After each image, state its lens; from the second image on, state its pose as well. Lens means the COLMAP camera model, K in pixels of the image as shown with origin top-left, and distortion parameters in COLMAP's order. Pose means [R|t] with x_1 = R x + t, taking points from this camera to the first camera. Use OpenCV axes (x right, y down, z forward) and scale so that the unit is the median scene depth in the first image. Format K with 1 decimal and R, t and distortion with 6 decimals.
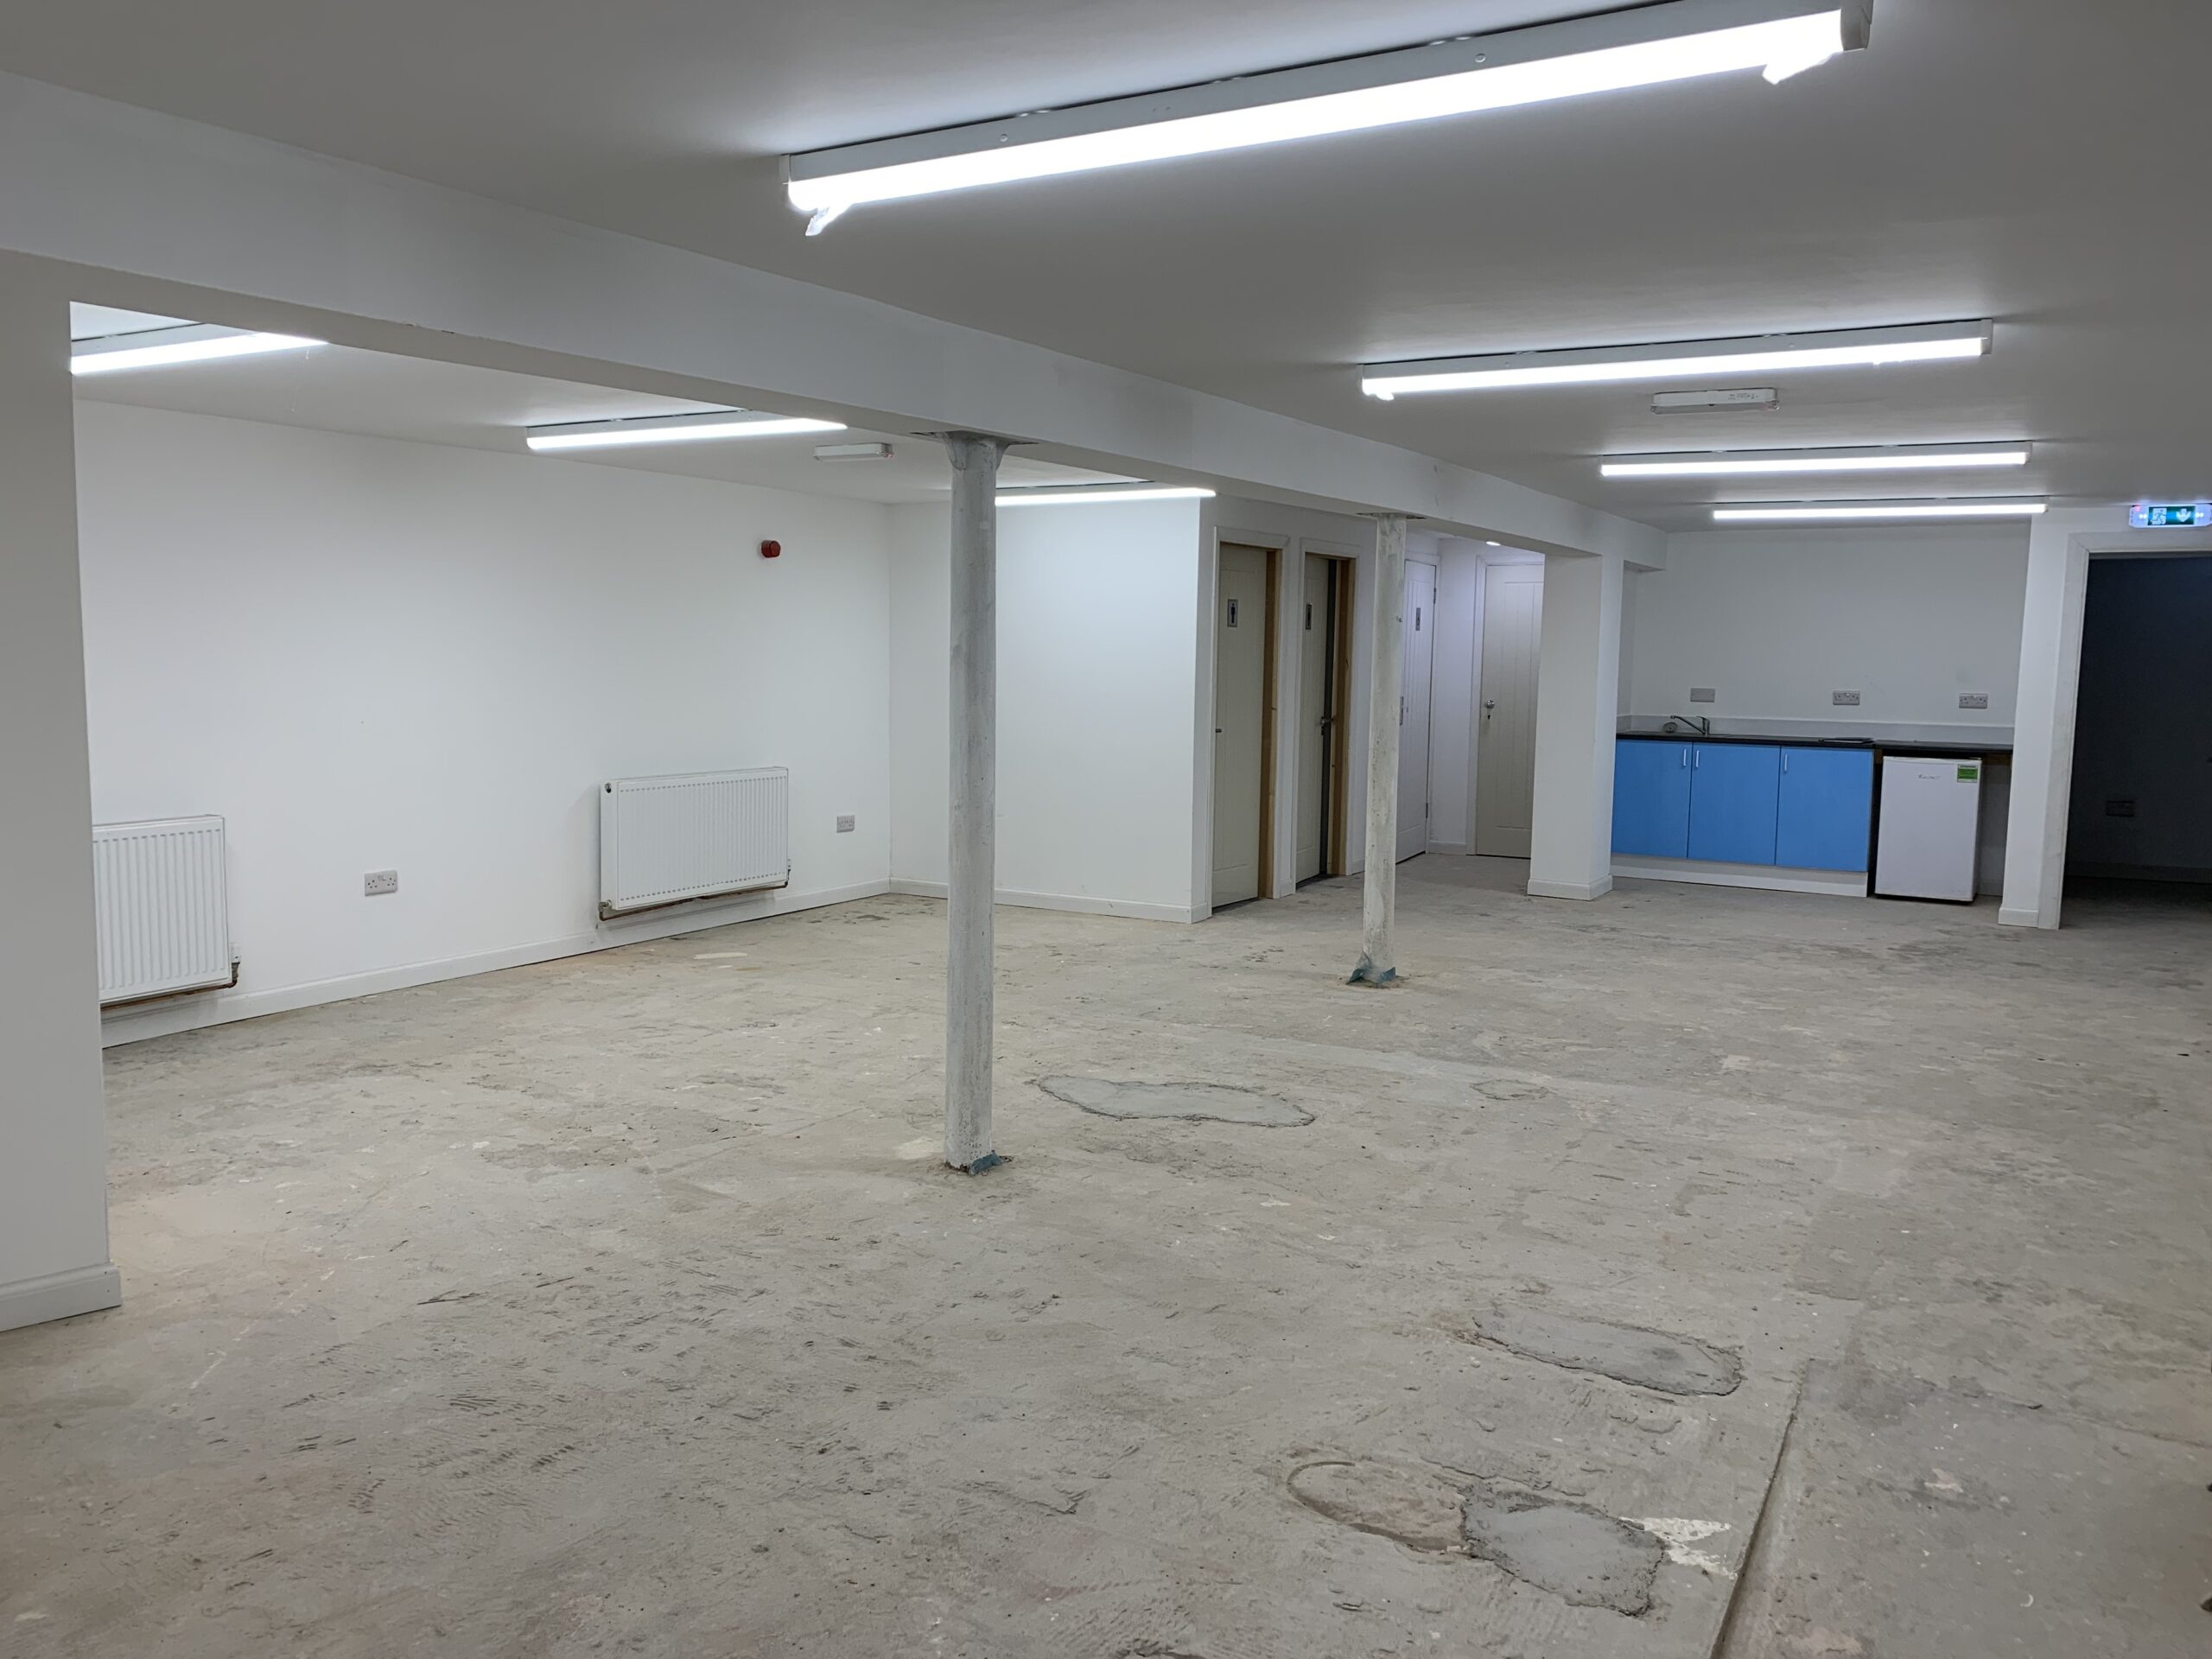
lens RADIAL K [[1707.1, 0, 1086.8], [0, 1707.1, 827.4], [0, 0, 1]] dist [0.062619, -0.083512]
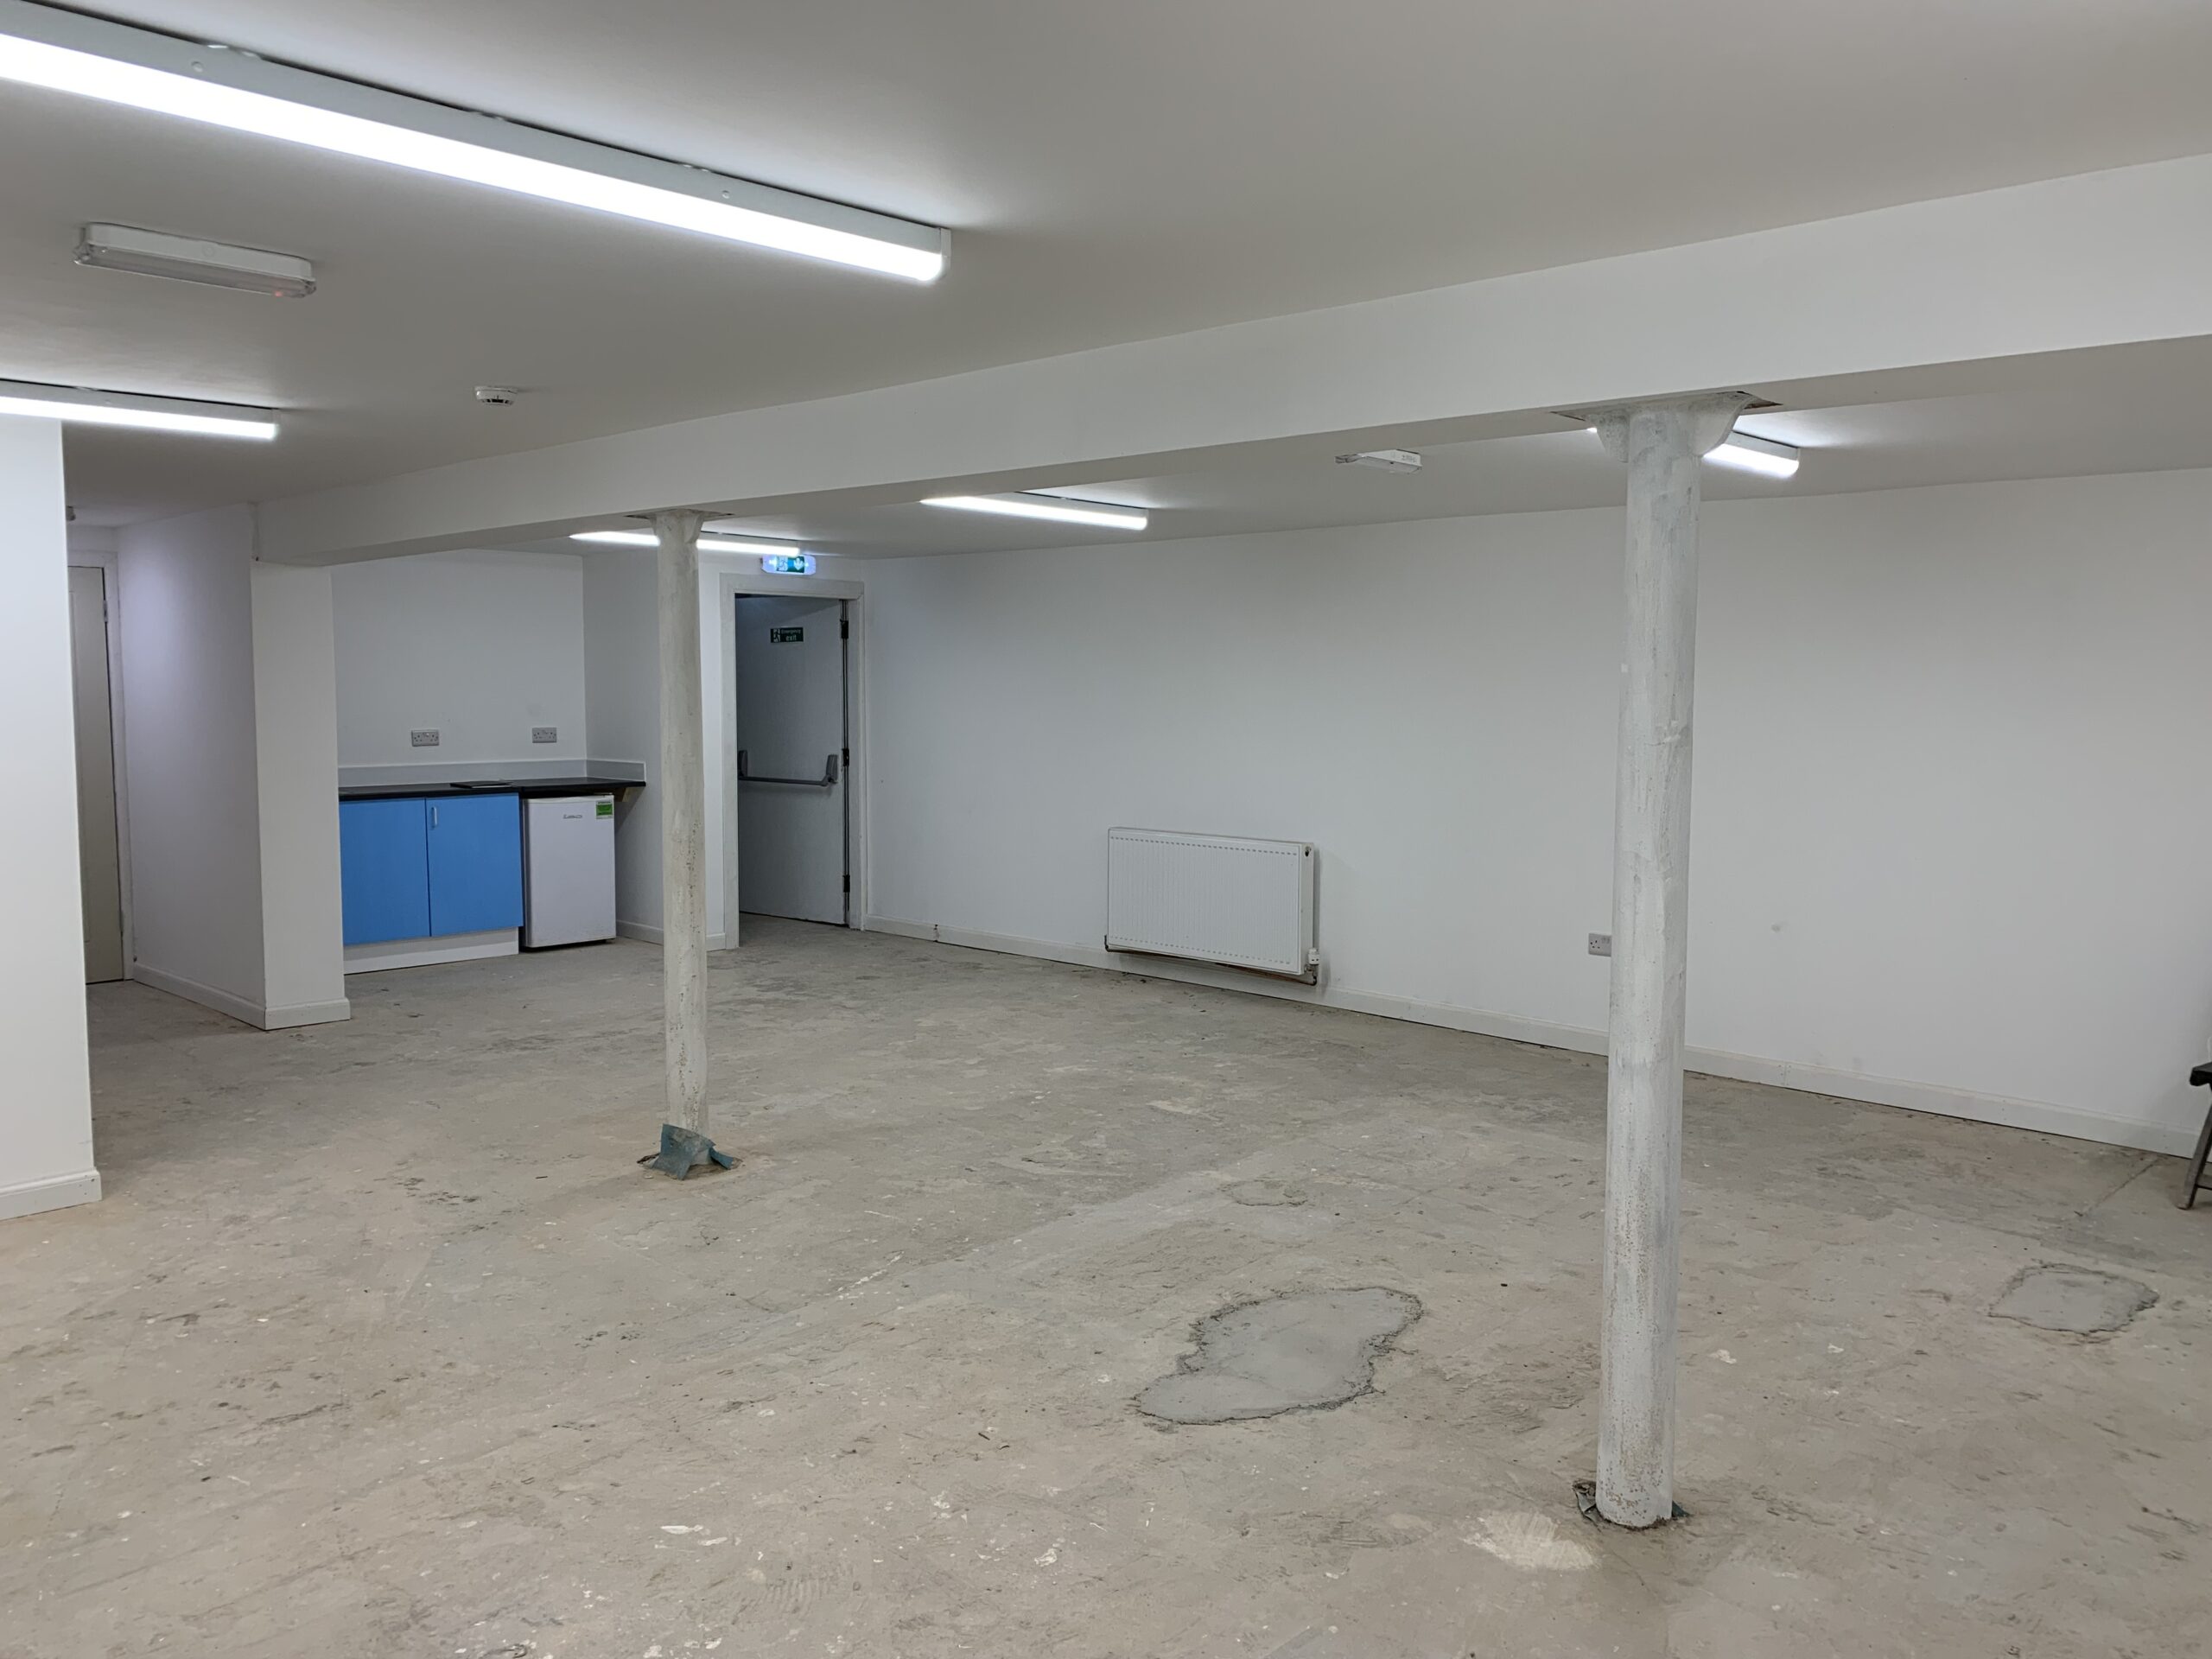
lens RADIAL K [[1676.4, 0, 1119.9], [0, 1676.4, 790.9], [0, 0, 1]] dist [0.046891, -0.049924]
pose [[0.221979, -0.078837, 0.971859, -0.643621], [0.101733, 0.993159, 0.057328, -0.121620], [-0.969730, 0.086145, 0.228480, 0.903927]]
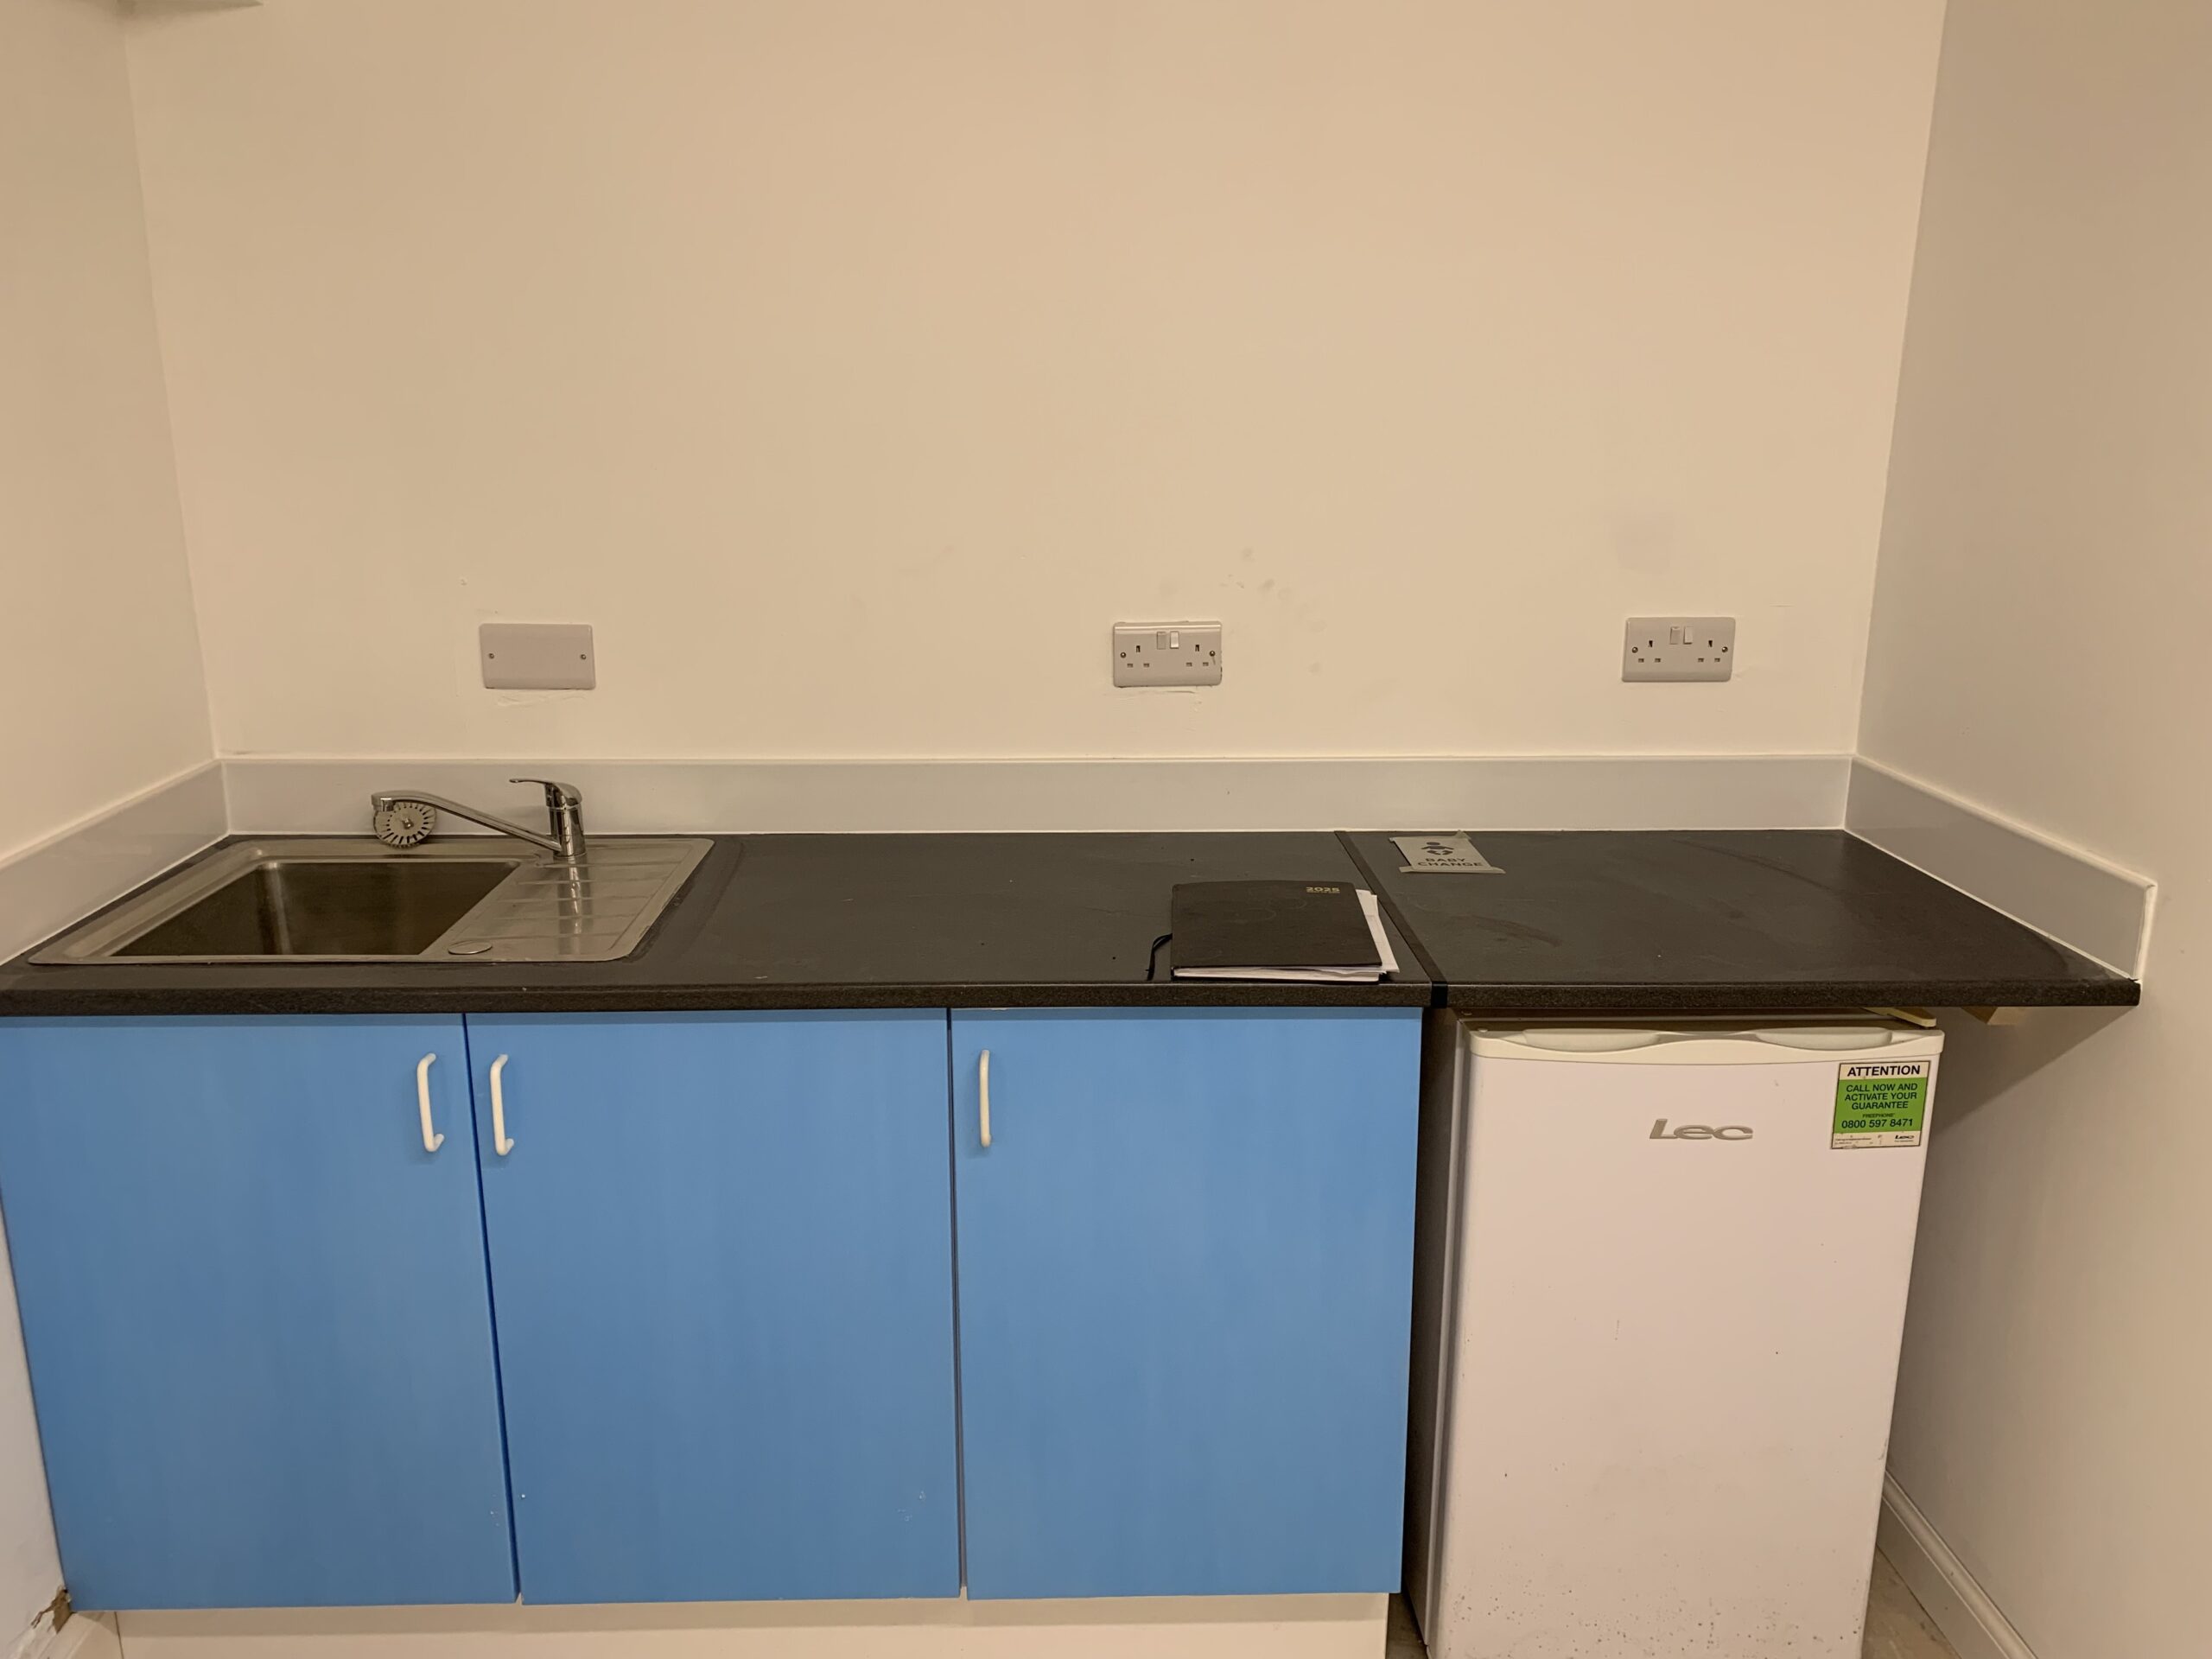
lens RADIAL K [[1707.1, 0, 1086.8], [0, 1707.1, 827.4], [0, 0, 1]] dist [0.062619, -0.083512]
pose [[0.846019, -0.150508, 0.511468, 0.628666], [0.071500, 0.982690, 0.170906, -0.180772], [-0.528337, -0.108020, 0.842135, 1.621324]]
